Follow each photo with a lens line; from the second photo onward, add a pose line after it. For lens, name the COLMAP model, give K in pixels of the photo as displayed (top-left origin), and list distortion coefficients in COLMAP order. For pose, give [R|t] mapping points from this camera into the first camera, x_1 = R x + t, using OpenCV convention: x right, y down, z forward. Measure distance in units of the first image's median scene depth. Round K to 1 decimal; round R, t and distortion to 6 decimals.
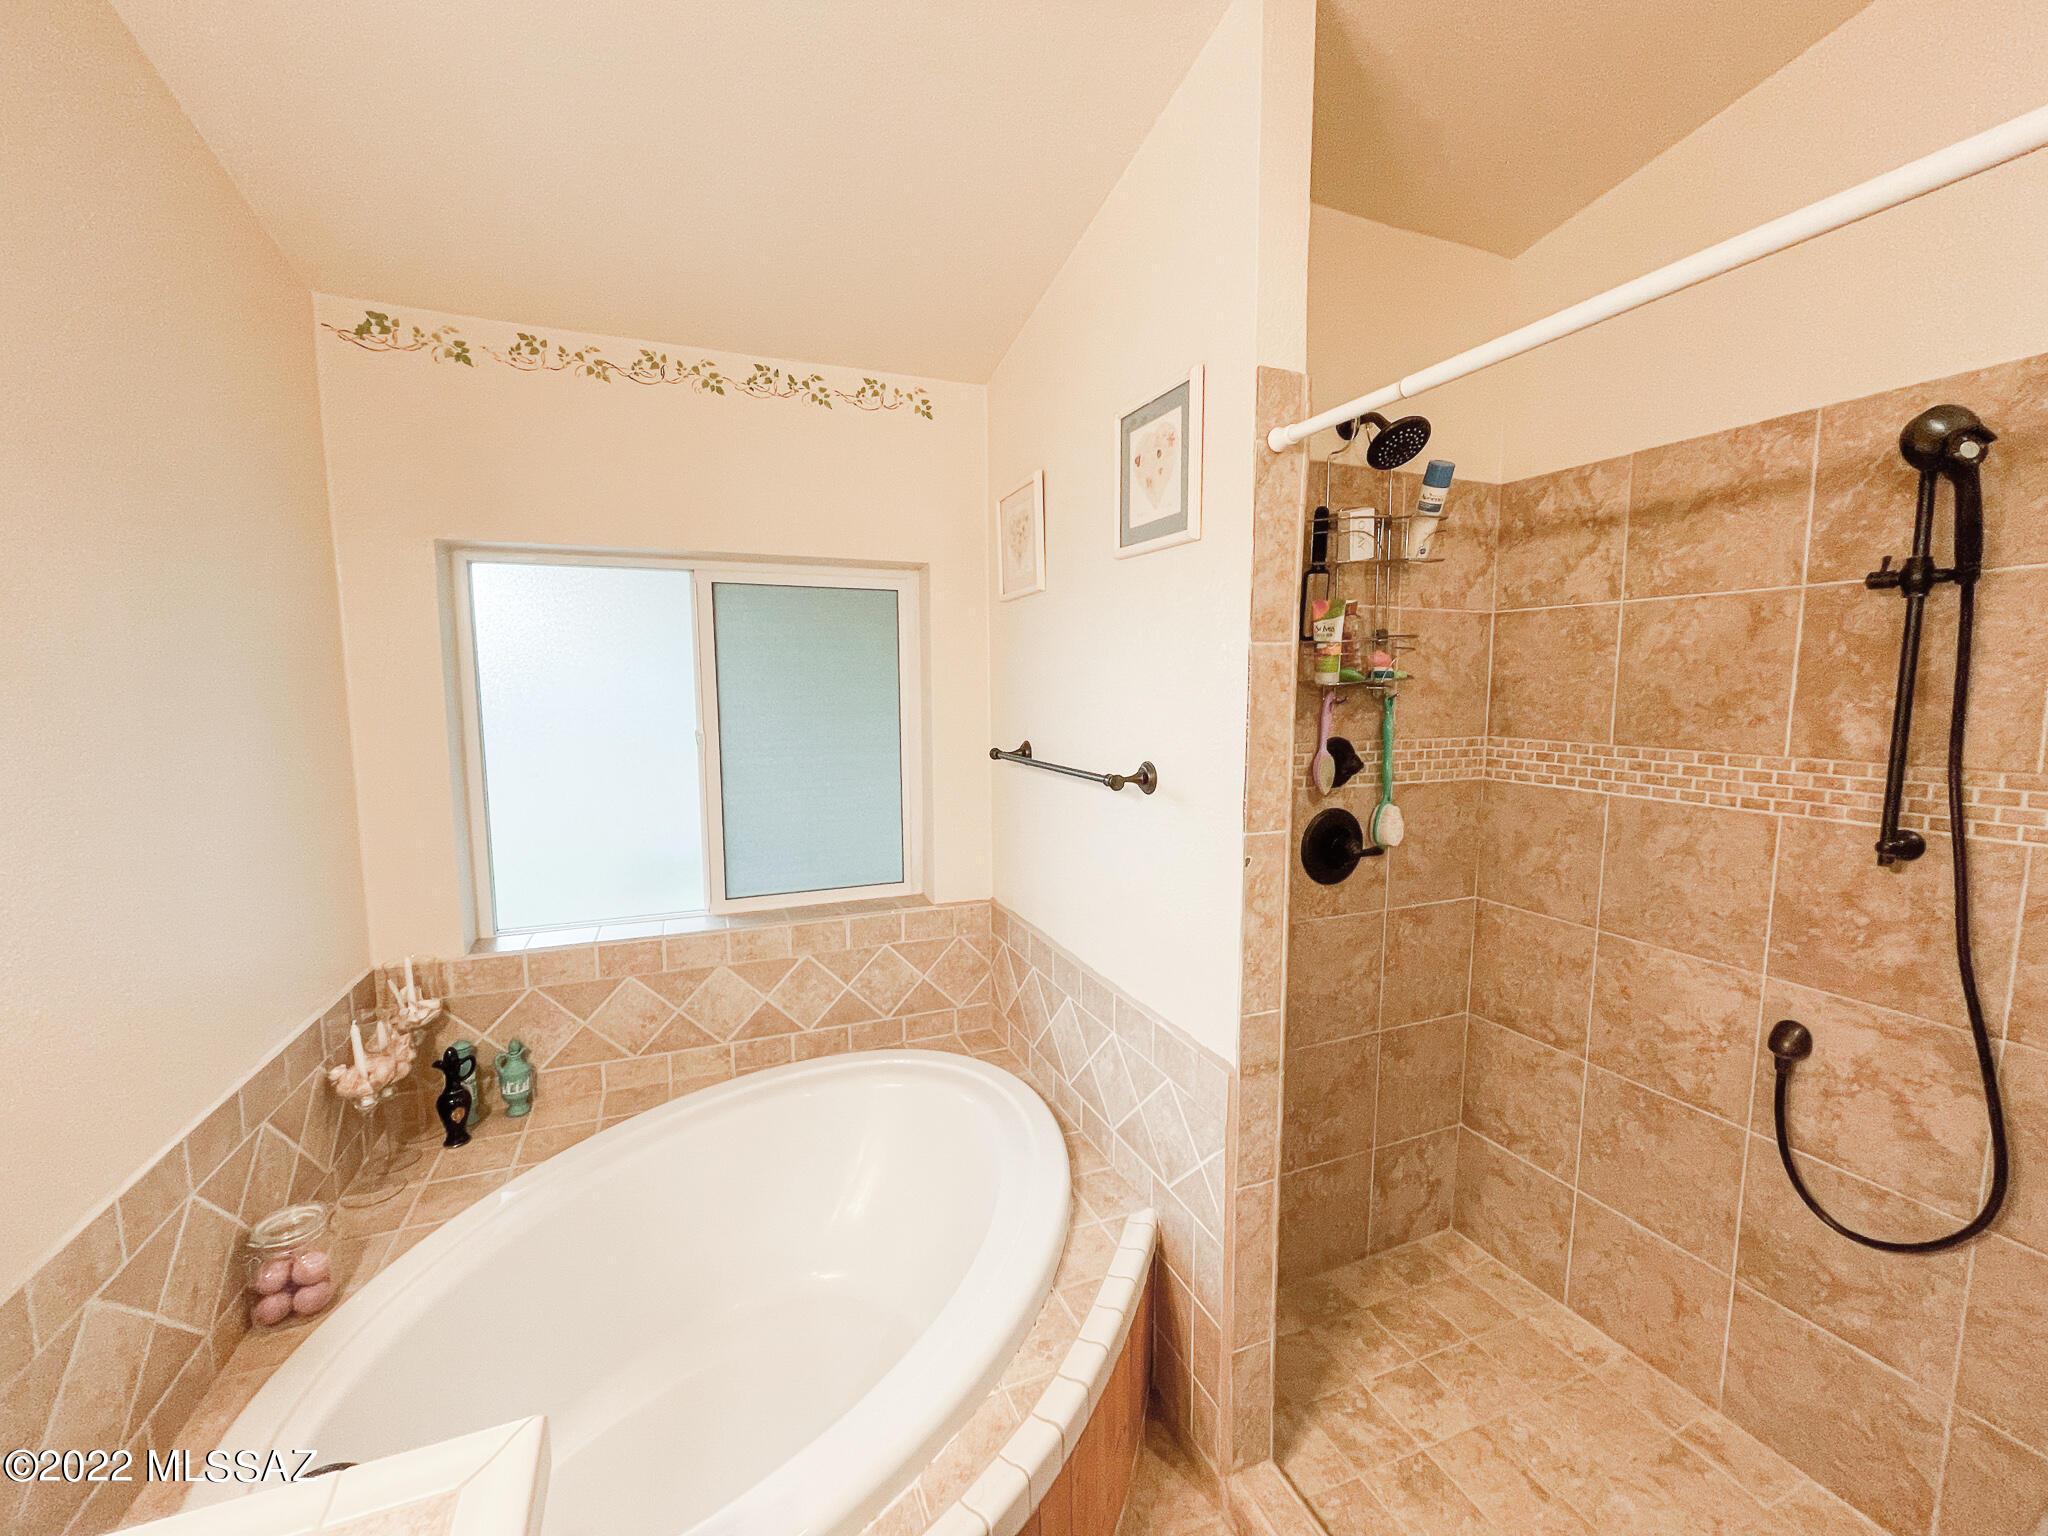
lens RADIAL K [[826.4, 0, 1022.7], [0, 826.4, 770.1], [0, 0, 1]] dist [-0.007702, 0.000388]
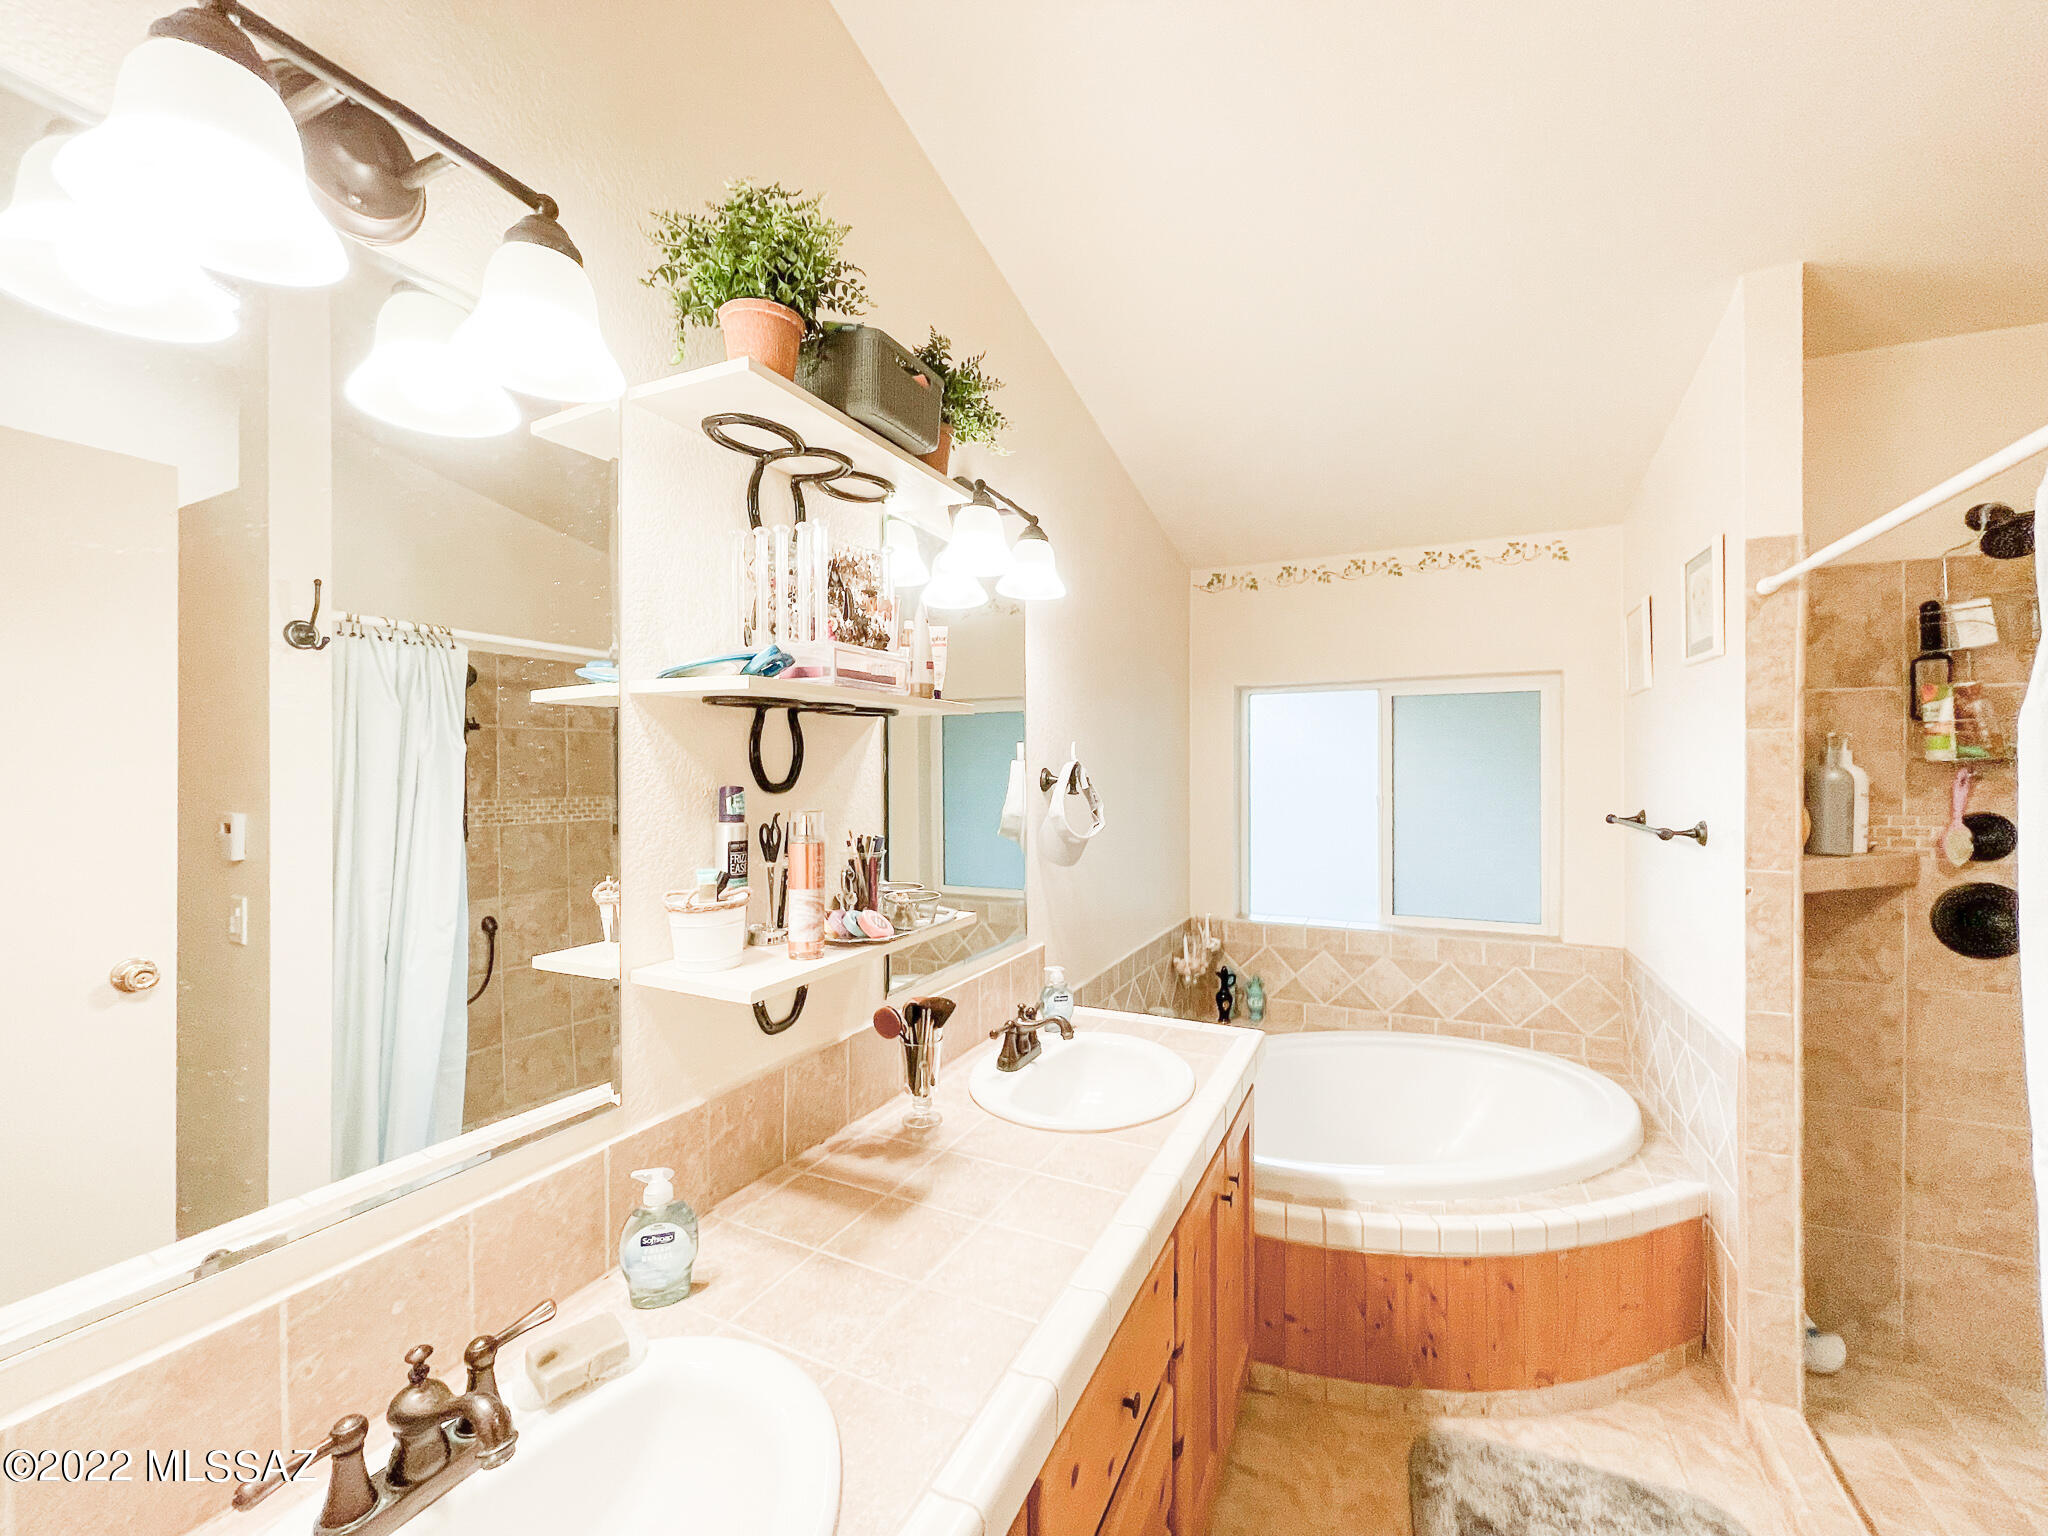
lens RADIAL K [[826.4, 0, 1022.7], [0, 826.4, 770.1], [0, 0, 1]] dist [-0.007702, 0.000388]
pose [[0.671271, 0.002925, -0.741206, 0.331555], [-0.079911, 0.994449, -0.068446, 0.071166], [0.736891, 0.105176, 0.667779, -0.555582]]
